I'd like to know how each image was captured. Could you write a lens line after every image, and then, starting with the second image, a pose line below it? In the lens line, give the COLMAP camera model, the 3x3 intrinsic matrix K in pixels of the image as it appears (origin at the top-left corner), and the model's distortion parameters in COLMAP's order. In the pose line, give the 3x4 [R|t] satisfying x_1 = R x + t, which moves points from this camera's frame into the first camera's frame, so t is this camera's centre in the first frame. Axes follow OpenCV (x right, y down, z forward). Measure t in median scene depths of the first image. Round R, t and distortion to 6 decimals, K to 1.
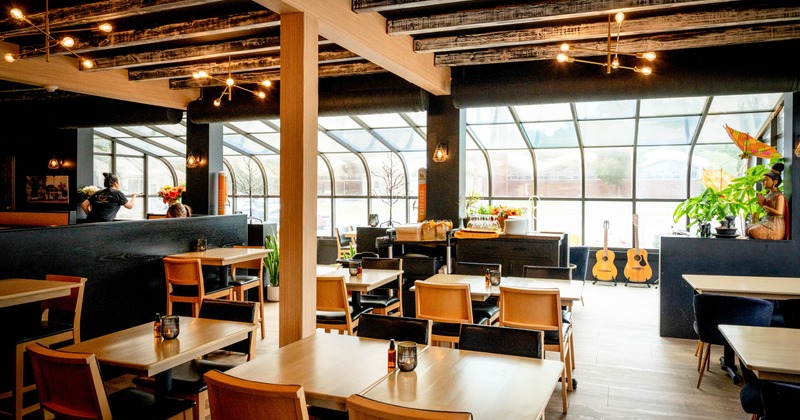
lens RADIAL K [[553.9, 0, 401.0], [0, 553.9, 210.3], [0, 0, 1]] dist [-0.001190, -0.001671]
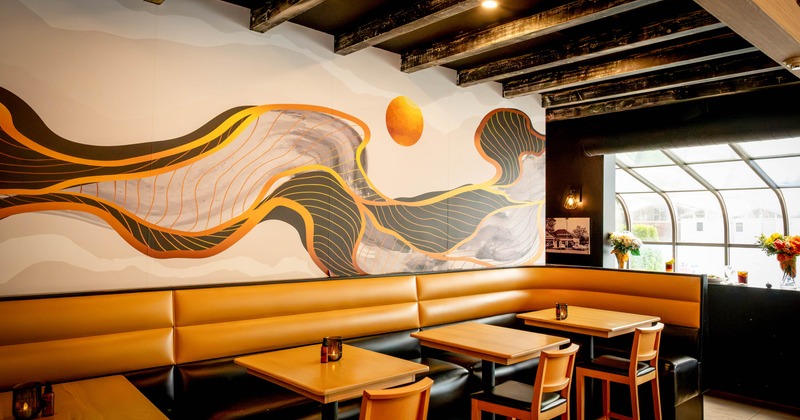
lens RADIAL K [[553.9, 0, 398.2], [0, 553.9, 207.5], [0, 0, 1]] dist [-0.001190, -0.001671]
pose [[0.908813, -0.012948, -0.417002, -0.260895], [-0.022253, 0.996591, -0.079442, -0.005124], [0.416609, 0.081477, 0.905427, 0.101331]]
